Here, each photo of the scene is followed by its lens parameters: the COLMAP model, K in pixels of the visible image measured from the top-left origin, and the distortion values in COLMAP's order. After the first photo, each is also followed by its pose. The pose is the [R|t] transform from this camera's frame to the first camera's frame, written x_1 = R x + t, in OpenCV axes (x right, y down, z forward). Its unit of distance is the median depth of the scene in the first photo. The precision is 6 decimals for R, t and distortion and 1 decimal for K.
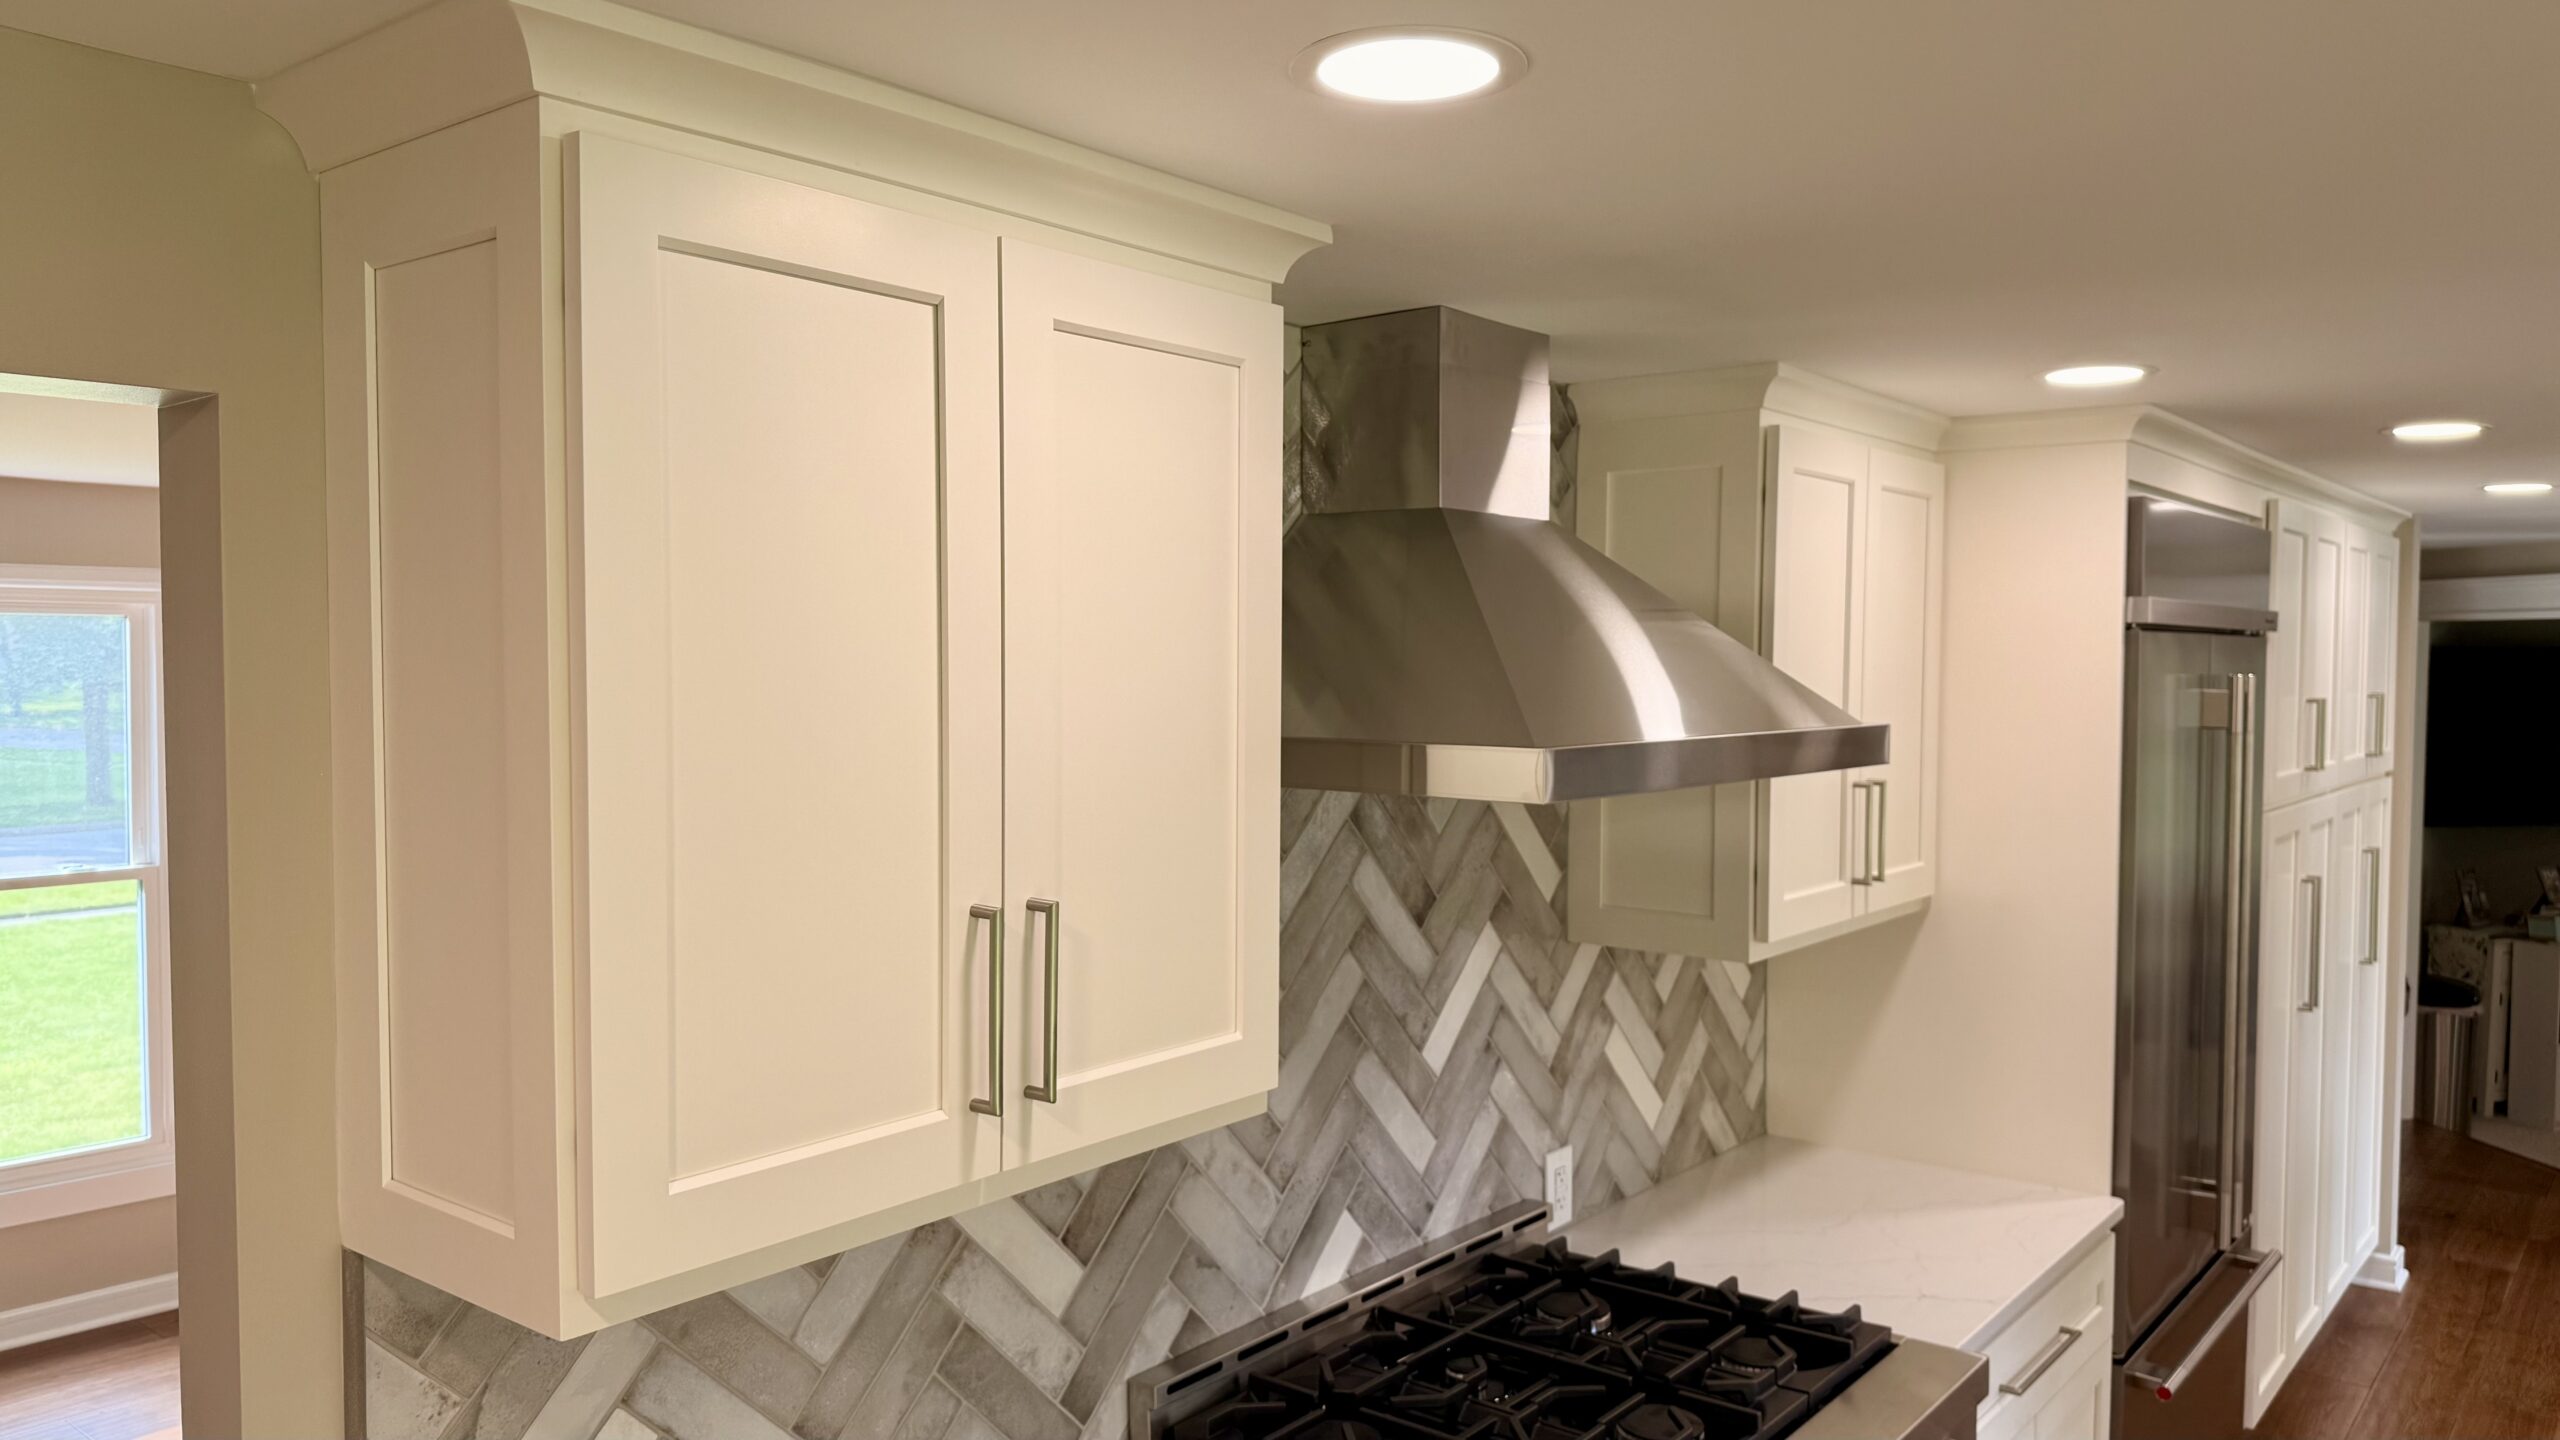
lens RADIAL K [[1802.9, 0, 1321.1], [0, 1802.9, 696.0], [0, 0, 1]] dist [0.082923, -0.112691]
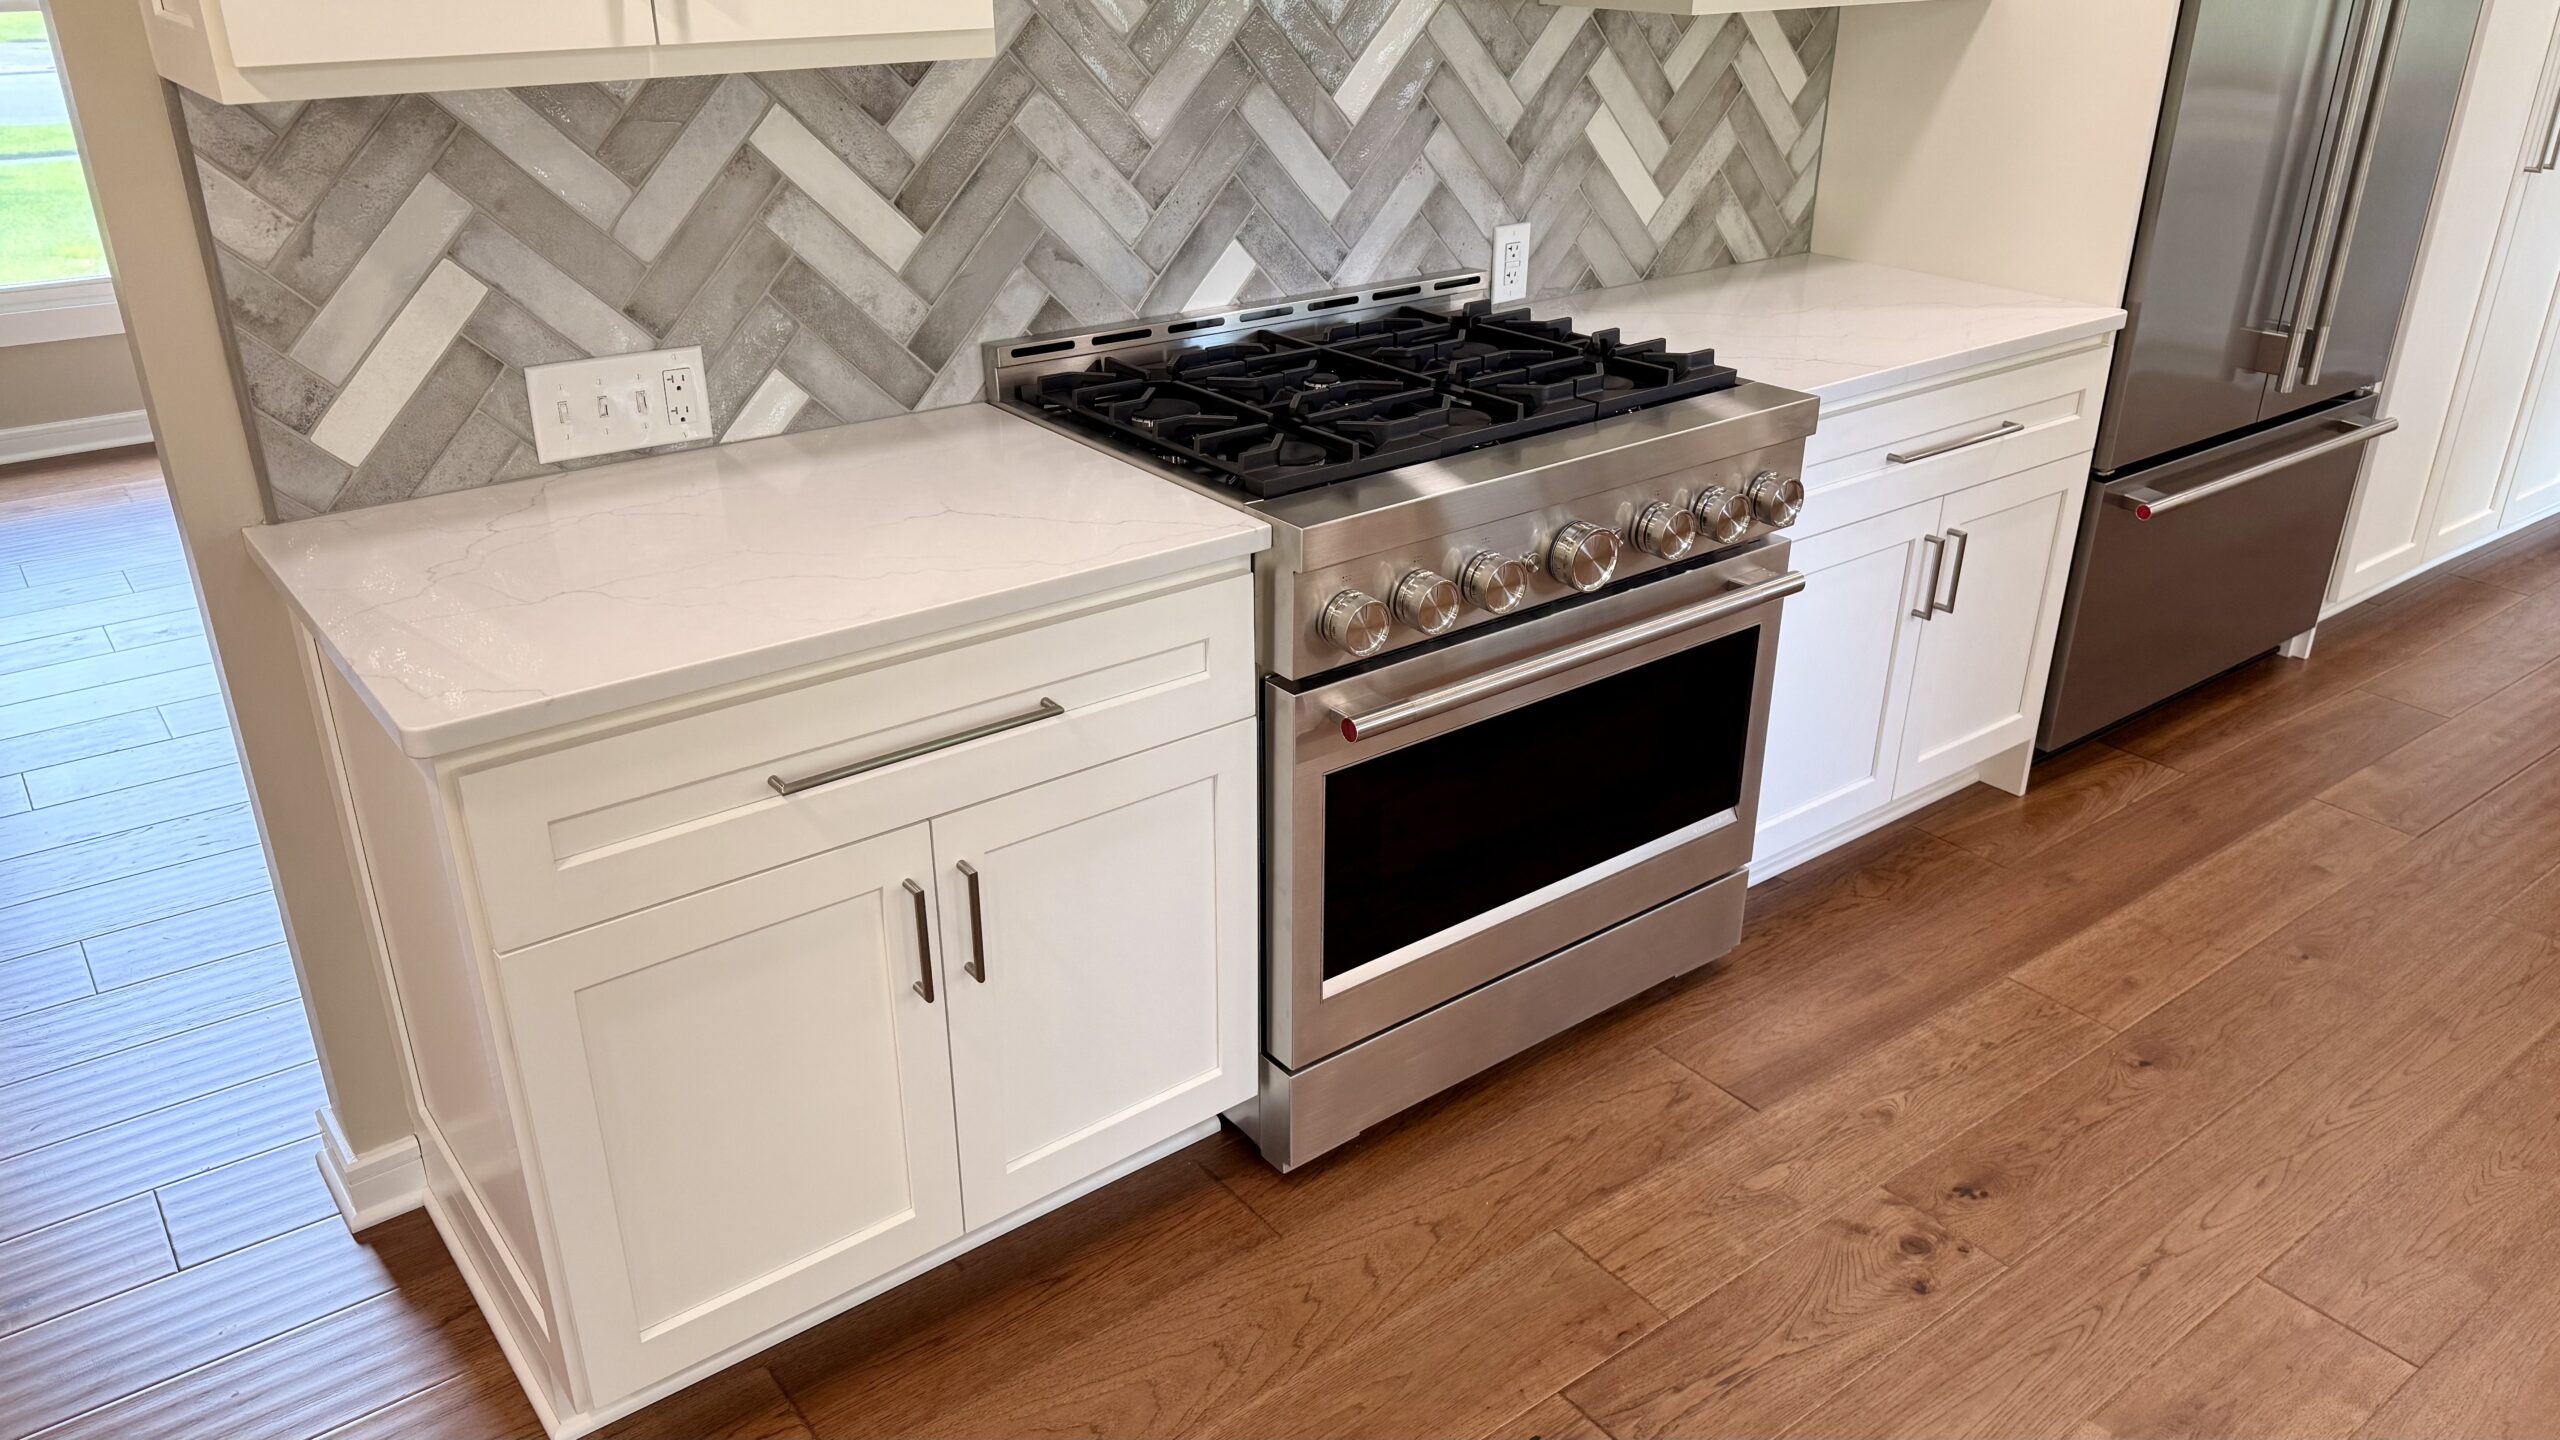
lens RADIAL K [[1802.9, 0, 1286.6], [0, 1802.9, 710.2], [0, 0, 1]] dist [0.082923, -0.112691]
pose [[0.968929, 0.103358, -0.224710, 0.297495], [-0.006703, 0.919143, 0.393867, 0.113289], [0.247250, -0.380123, 0.891277, -0.046508]]
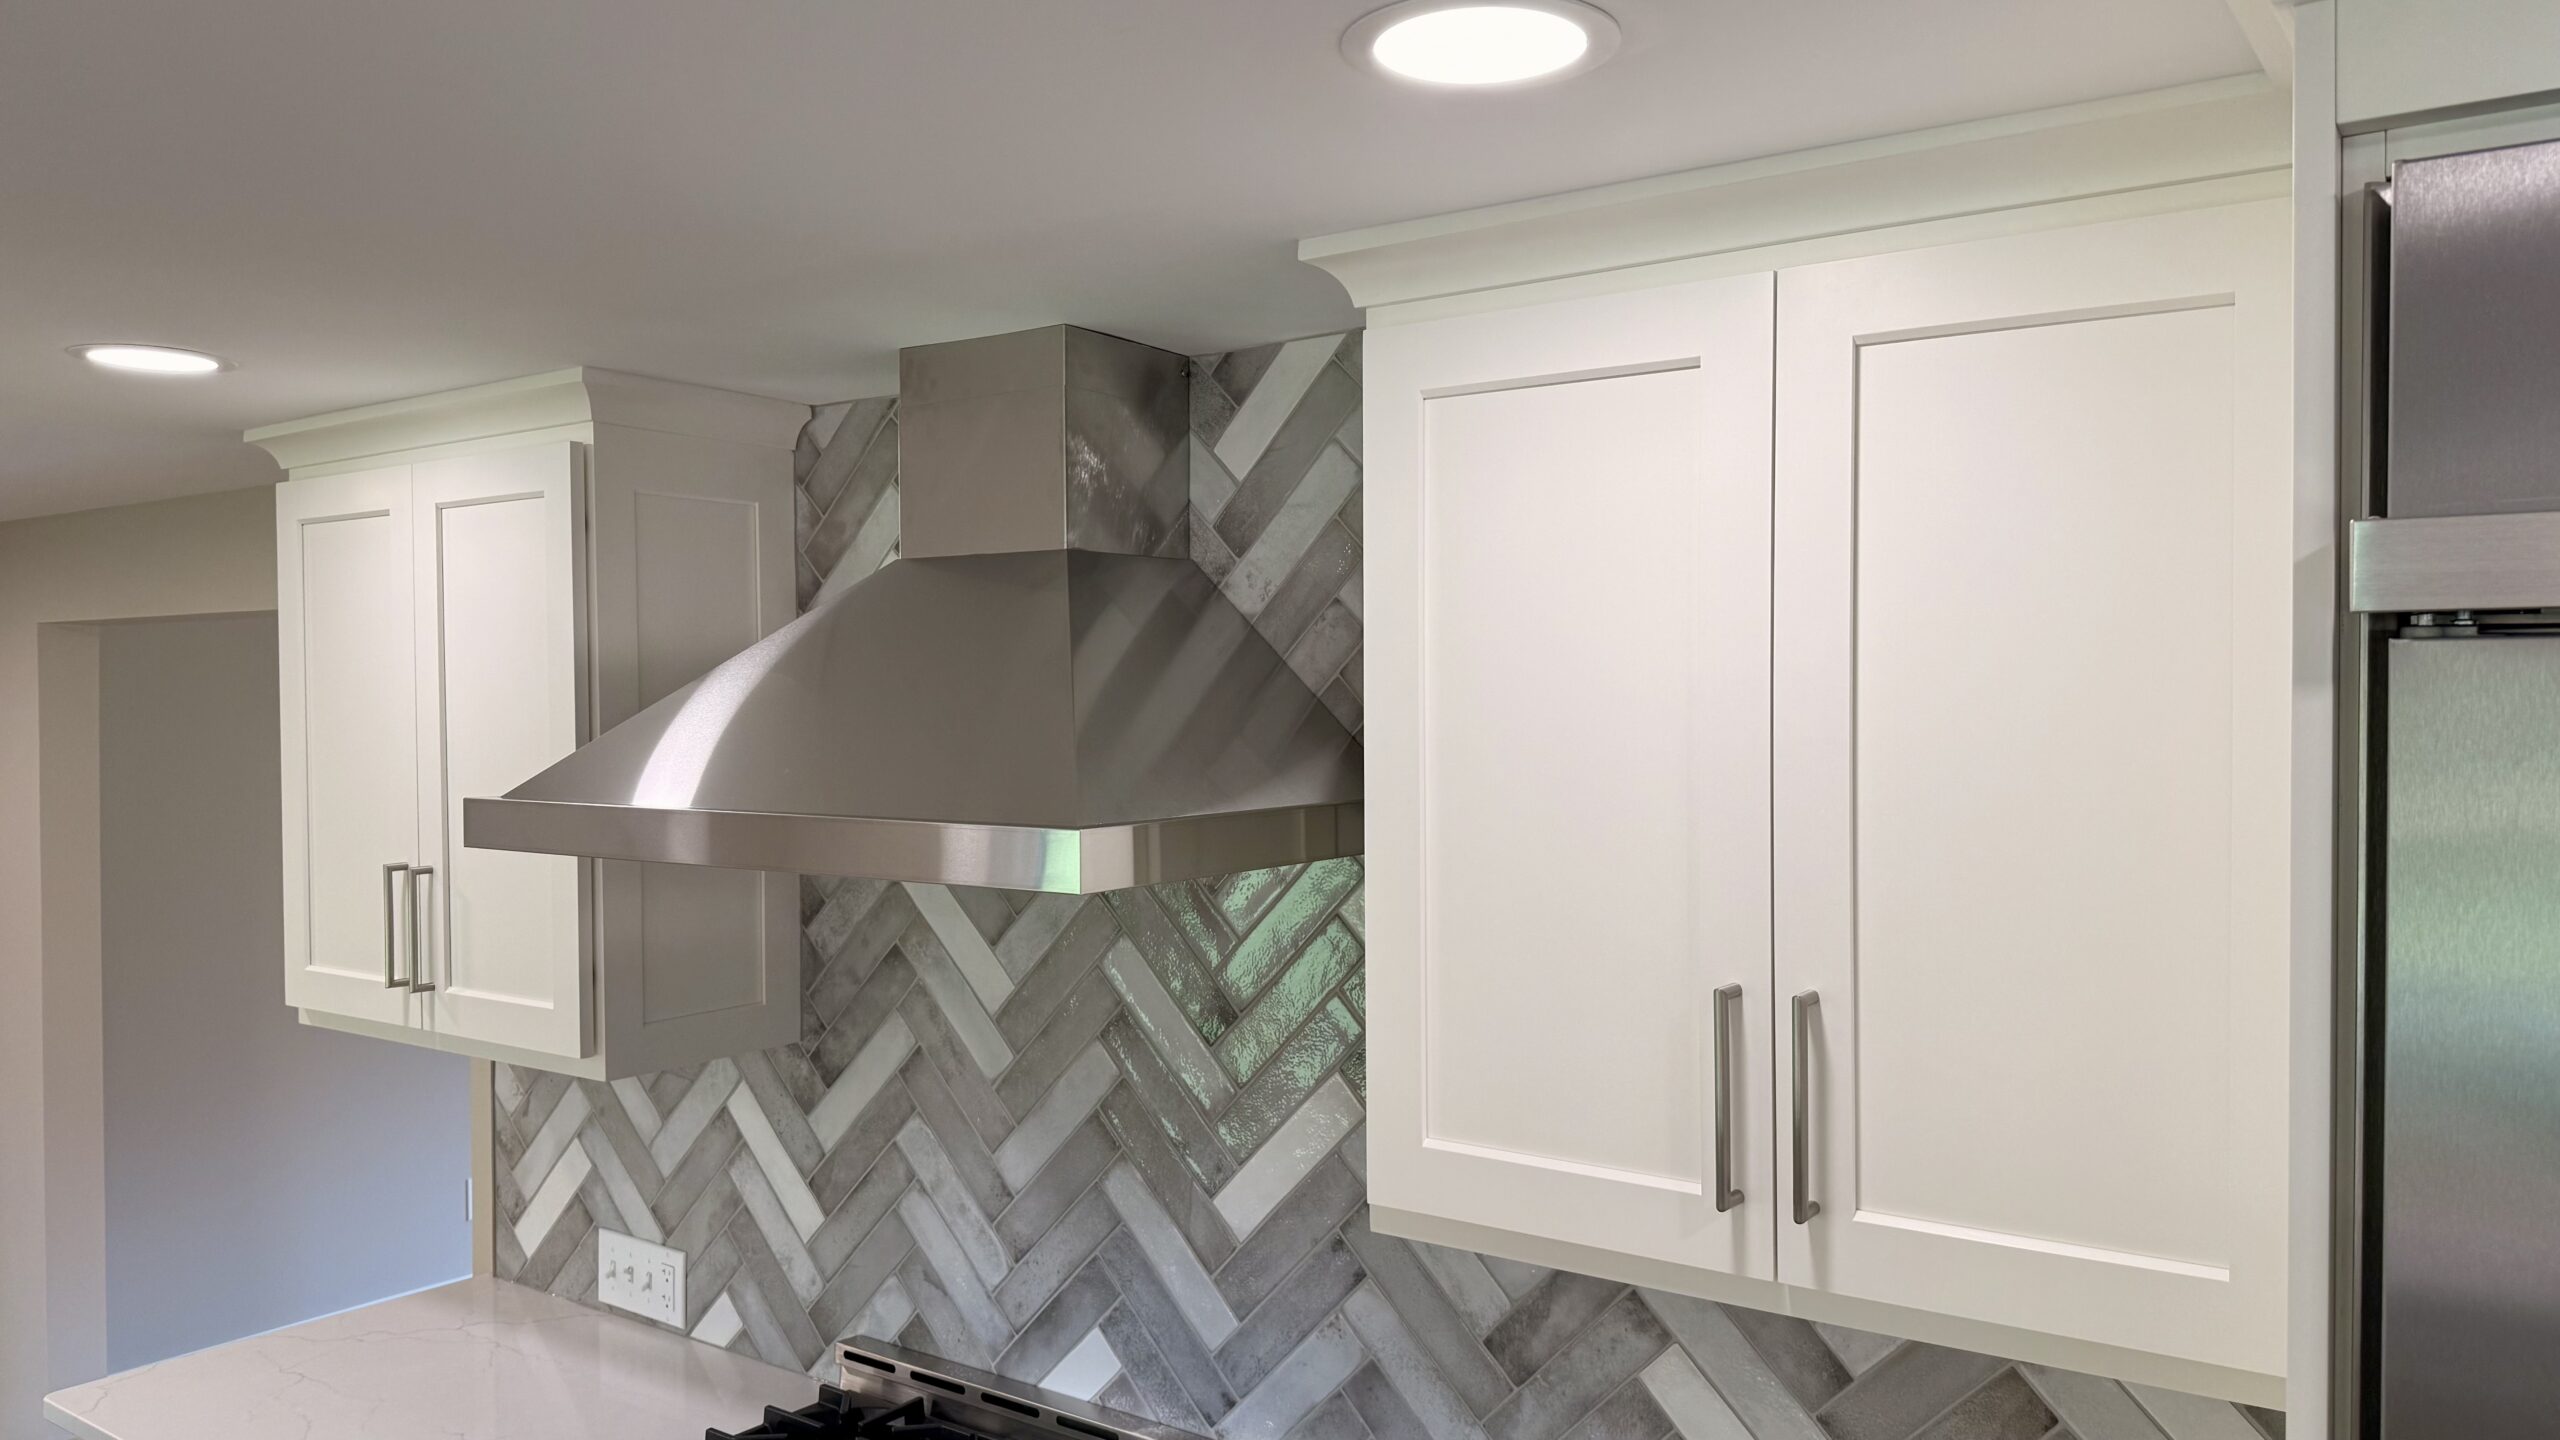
lens RADIAL K [[1802.9, 0, 1299.3], [0, 1802.9, 718.3], [0, 0, 1]] dist [0.082923, -0.112691]
pose [[0.052271, 0.016628, -0.998494, 0.874428], [-0.019137, 0.999694, 0.015646, -0.033327], [0.998450, 0.018290, 0.052574, 0.999950]]
